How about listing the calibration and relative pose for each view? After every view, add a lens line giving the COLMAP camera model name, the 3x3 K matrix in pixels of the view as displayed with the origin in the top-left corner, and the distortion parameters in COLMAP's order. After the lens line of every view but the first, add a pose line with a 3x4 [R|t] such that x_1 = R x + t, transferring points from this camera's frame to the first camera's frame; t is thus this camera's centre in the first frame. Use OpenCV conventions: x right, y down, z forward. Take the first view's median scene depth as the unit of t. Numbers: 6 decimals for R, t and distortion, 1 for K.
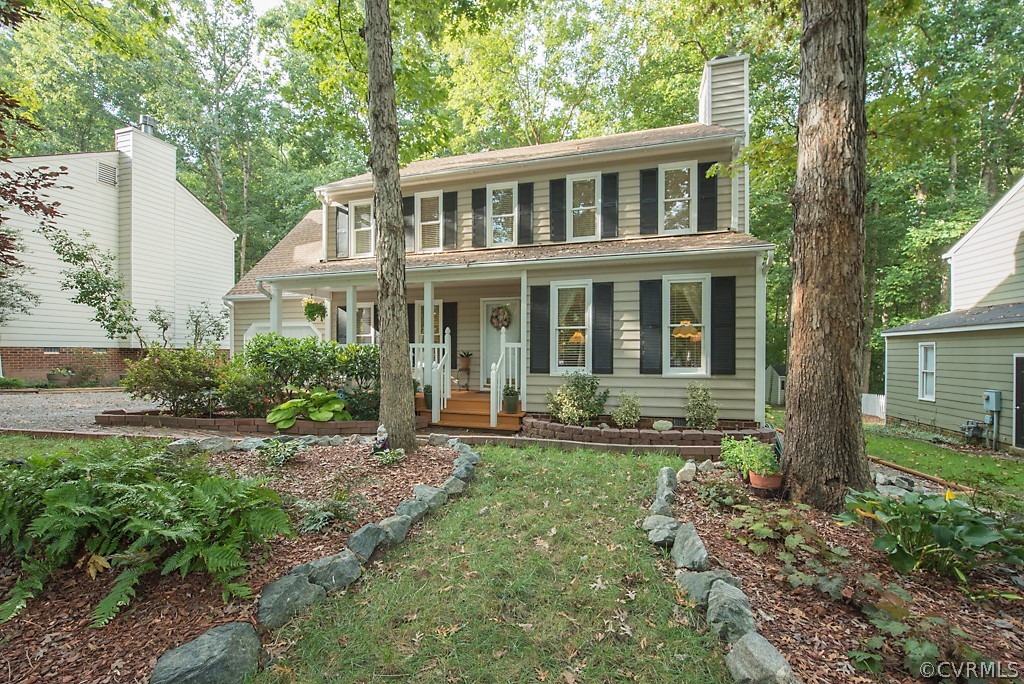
lens RADIAL K [[430.7, 0, 506.3], [0, 430.7, 359.1], [0, 0, 1]] dist [-0.015089, -0.000821]
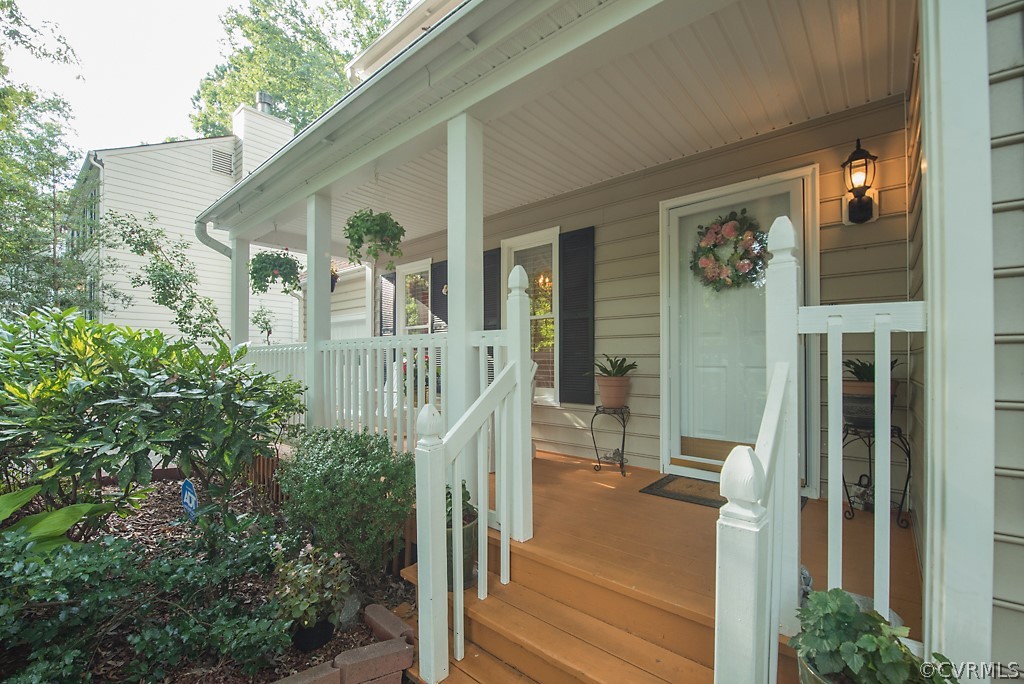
lens RADIAL K [[430.7, 0, 506.3], [0, 430.7, 359.1], [0, 0, 1]] dist [-0.015089, -0.000821]
pose [[0.908766, -0.004829, -0.417278, -0.029525], [0.000130, 0.999936, -0.011289, -0.012632], [0.417306, 0.010205, 0.908709, 0.644835]]
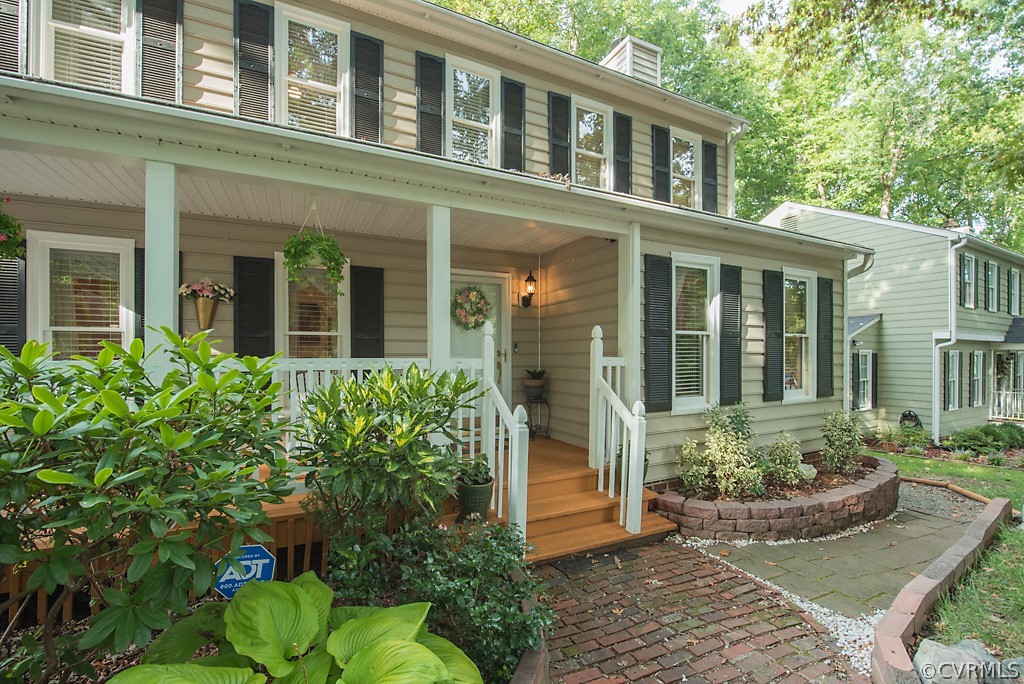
lens RADIAL K [[430.7, 0, 506.3], [0, 430.7, 359.1], [0, 0, 1]] dist [-0.015089, -0.000821]
pose [[0.732817, -0.008214, 0.680376, -0.353507], [0.010244, 0.999947, 0.001040, -0.030354], [-0.680349, 0.006208, 0.732862, 0.567508]]
